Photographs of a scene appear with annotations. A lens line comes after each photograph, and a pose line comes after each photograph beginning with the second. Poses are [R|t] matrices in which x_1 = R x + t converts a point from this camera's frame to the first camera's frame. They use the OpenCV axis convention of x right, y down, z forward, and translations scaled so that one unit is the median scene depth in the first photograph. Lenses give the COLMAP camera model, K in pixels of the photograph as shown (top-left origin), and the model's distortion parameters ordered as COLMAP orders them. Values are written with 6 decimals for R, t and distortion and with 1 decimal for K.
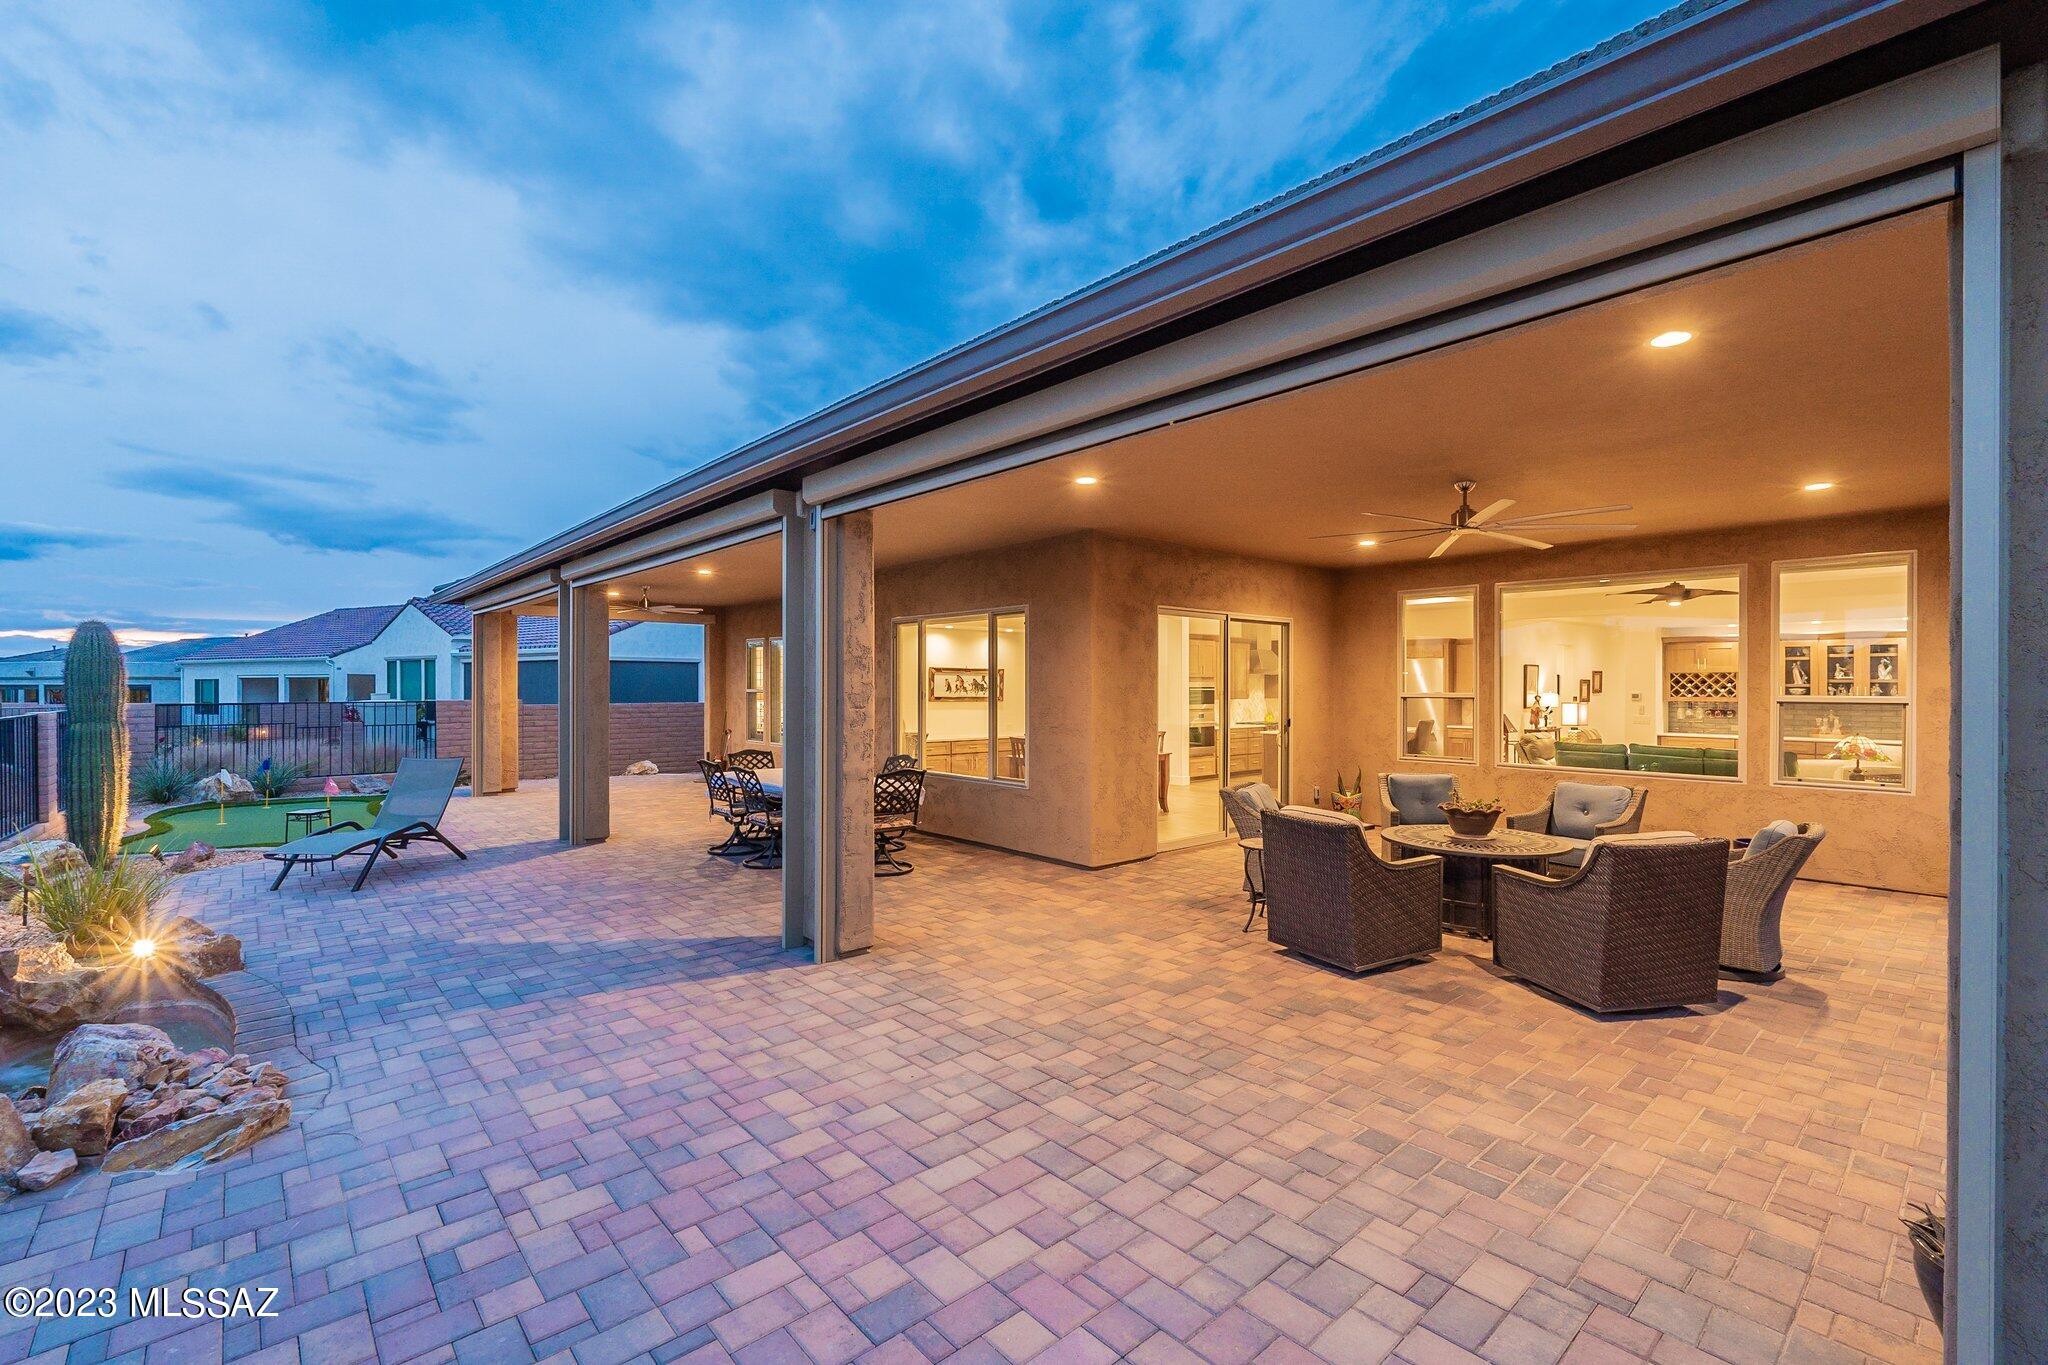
lens RADIAL K [[896.1, 0, 1024.0], [0, 896.1, 682.5], [0, 0, 1]] dist [0.001403, 0.000152]
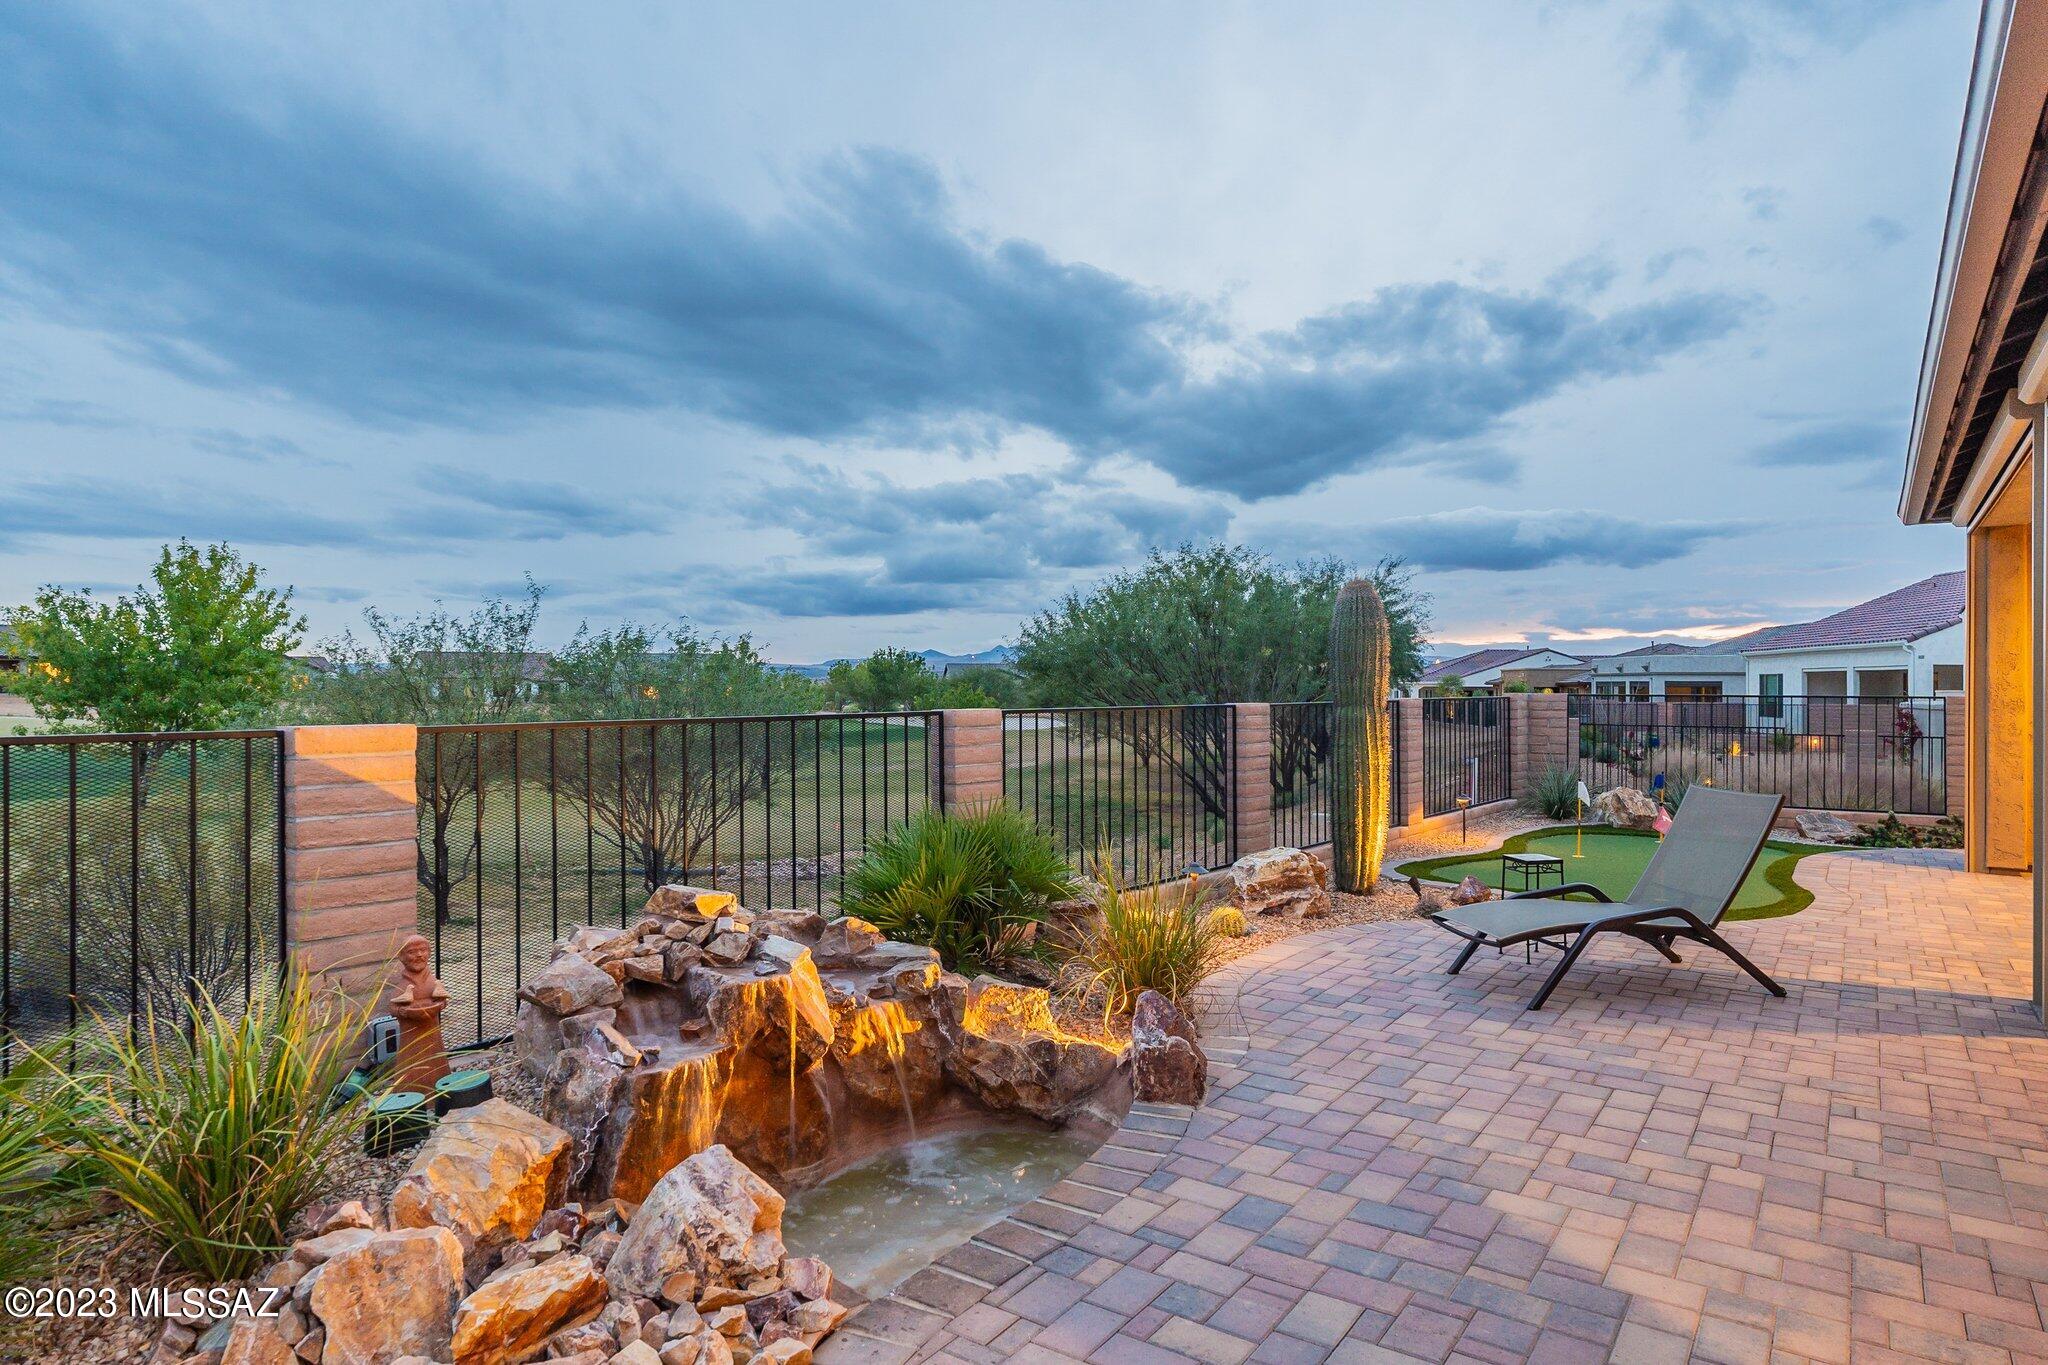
lens RADIAL K [[1191.3, 0, 1024.0], [0, 1191.3, 682.5], [0, 0, 1]] dist [-0.001644, -0.000982]
pose [[0.226087, -0.000334, -0.974107, -0.087474], [-0.000316, 1.000000, -0.000416, 0.026669], [0.974107, 0.000402, 0.226087, 0.530399]]
